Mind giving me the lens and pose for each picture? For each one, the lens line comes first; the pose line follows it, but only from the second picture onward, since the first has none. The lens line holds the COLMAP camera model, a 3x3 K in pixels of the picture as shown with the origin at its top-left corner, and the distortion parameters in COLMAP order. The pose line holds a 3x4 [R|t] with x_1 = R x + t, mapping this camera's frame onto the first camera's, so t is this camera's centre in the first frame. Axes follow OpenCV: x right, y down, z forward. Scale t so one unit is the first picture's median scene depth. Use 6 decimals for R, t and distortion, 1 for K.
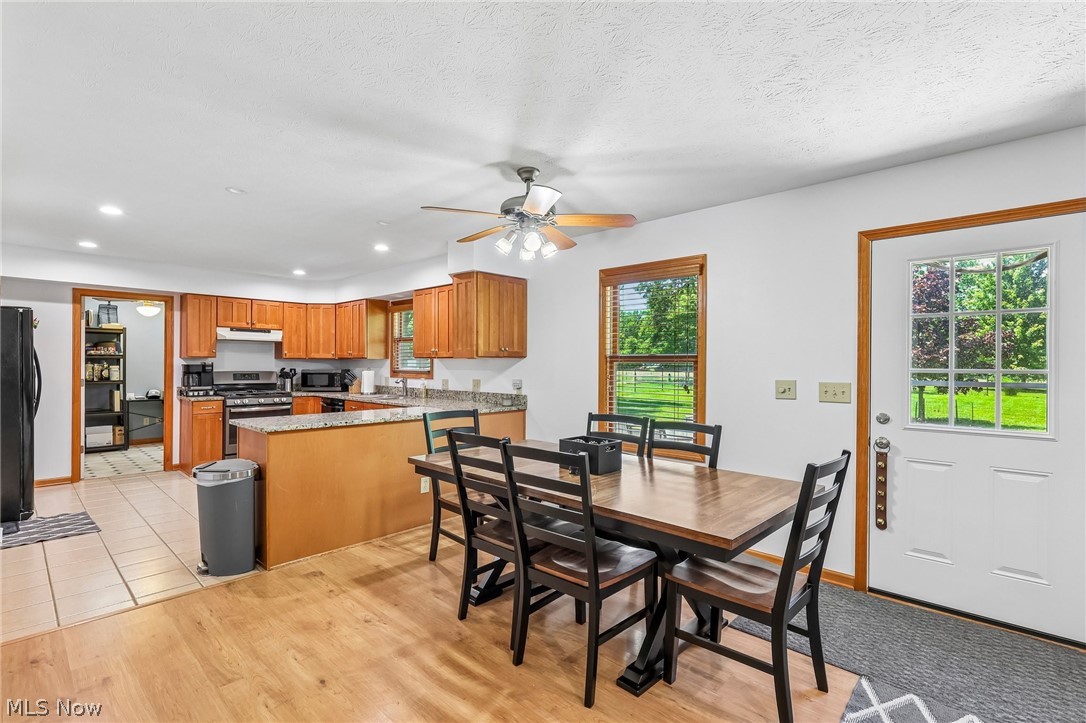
lens RADIAL K [[508.7, 0, 543.0], [0, 508.7, 361.5], [0, 0, 1]] dist [0.000620, 0.000827]
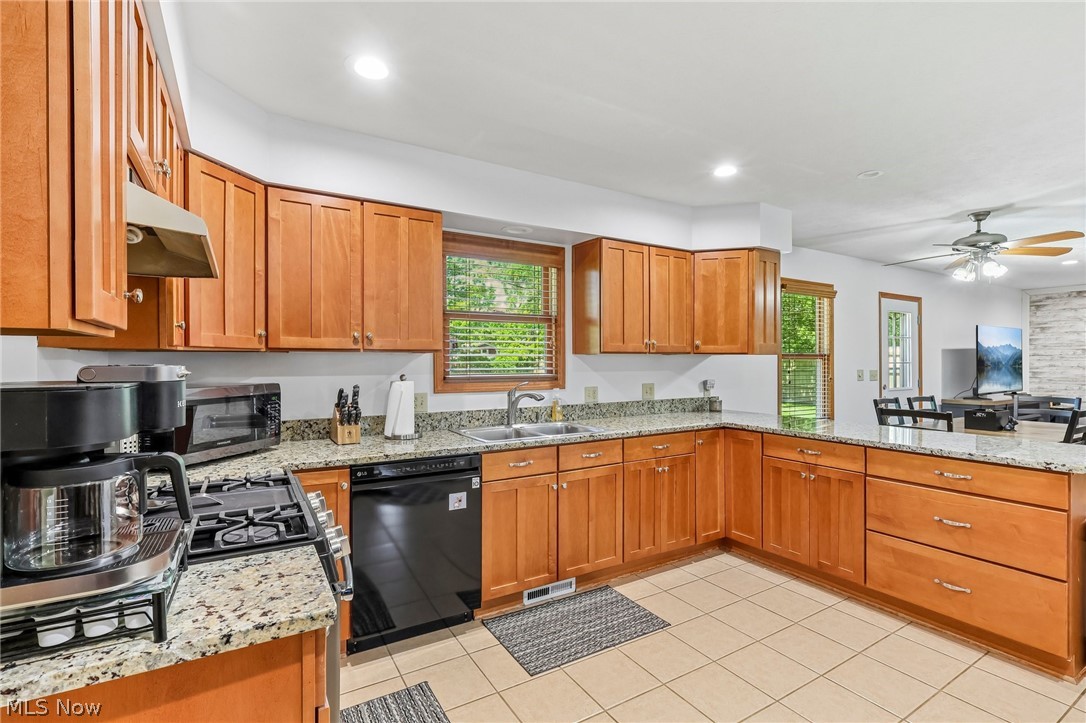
lens RADIAL K [[508.7, 0, 543.0], [0, 508.7, 361.5], [0, 0, 1]] dist [0.000620, 0.000827]
pose [[0.262377, -0.007392, 0.964937, -0.727235], [-0.000641, 0.999969, 0.007834, -0.001309], [-0.964965, -0.002674, 0.262364, 0.793723]]
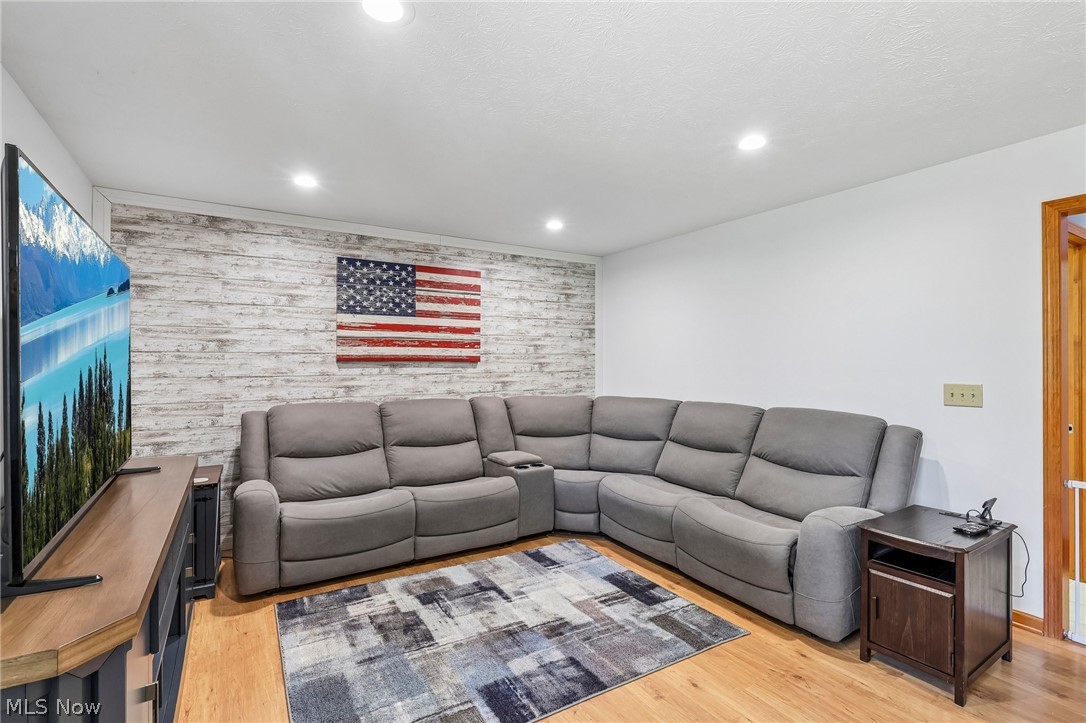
lens RADIAL K [[508.7, 0, 543.0], [0, 508.7, 361.5], [0, 0, 1]] dist [0.000620, 0.000827]
pose [[-0.968599, -0.007004, 0.248528, 0.243052], [-0.008629, 0.999948, -0.005447, 0.002100], [-0.248477, -0.007421, -0.968609, 0.355803]]
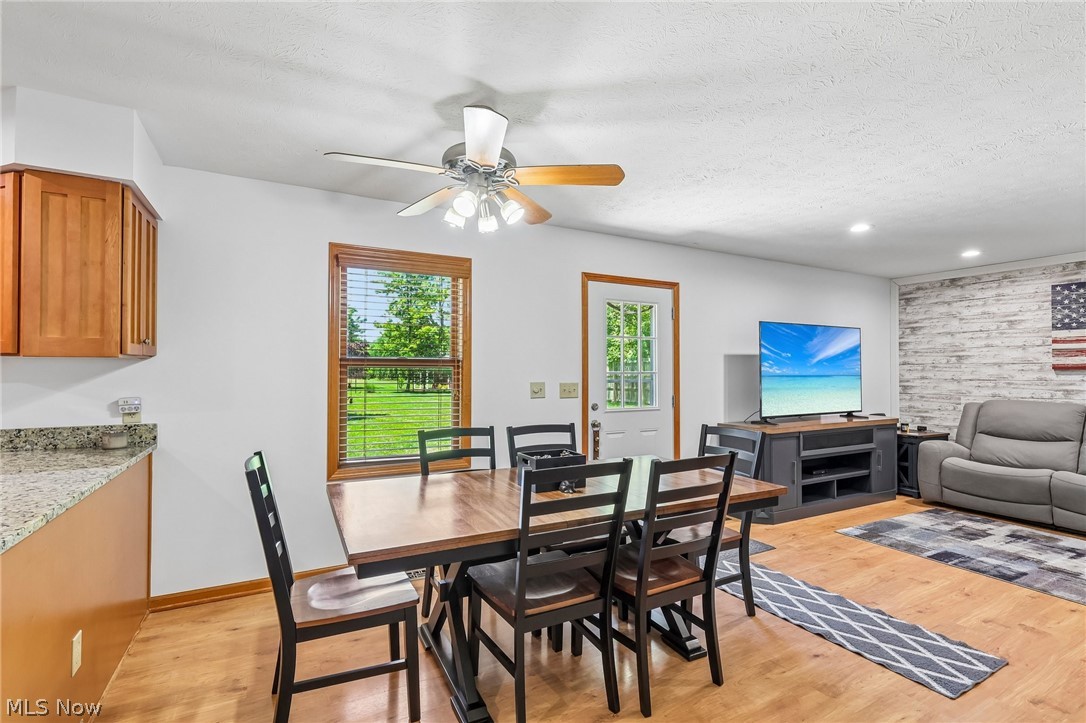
lens RADIAL K [[508.7, 0, 543.0], [0, 508.7, 361.5], [0, 0, 1]] dist [0.000620, 0.000827]
pose [[0.310508, 0.009837, 0.950520, -0.325790], [-0.005131, 0.999949, -0.008672, -0.000533], [-0.950557, -0.002184, 0.310543, 0.311249]]
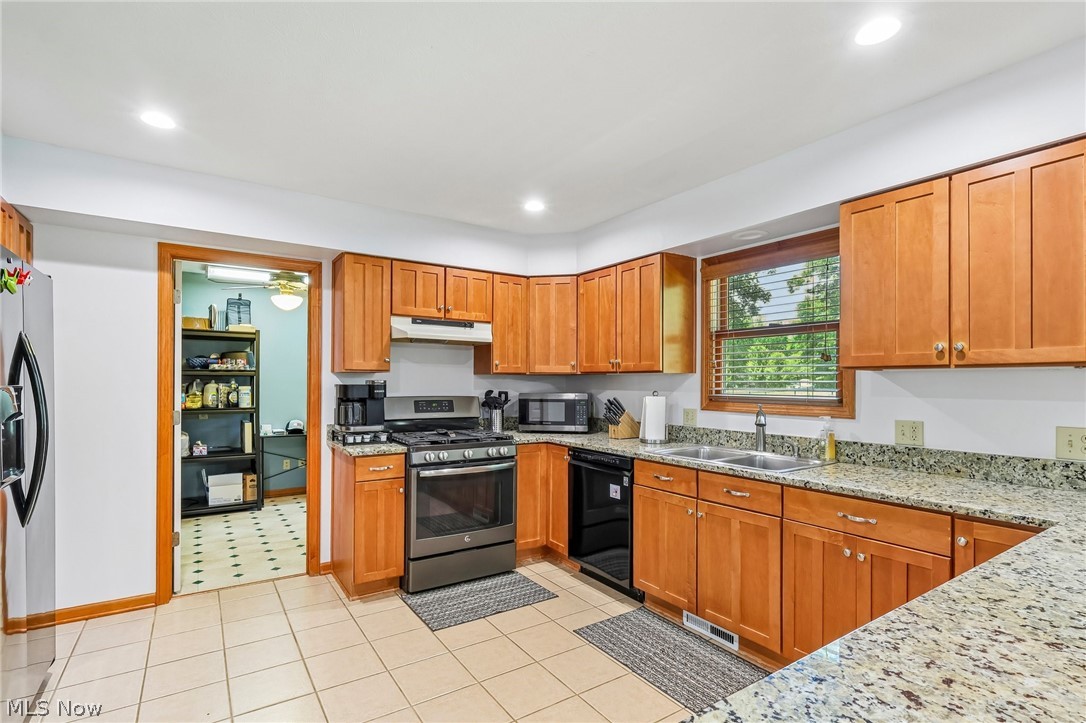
lens RADIAL K [[522.3, 0, 539.0], [0, 522.3, 377.8], [0, 0, 1]] dist [0.000046, 0.000248]
pose [[0.974075, -0.003004, -0.226208, -0.343293], [0.001870, 0.999985, -0.005223, 0.001892], [0.226220, 0.004665, 0.974065, 0.467482]]
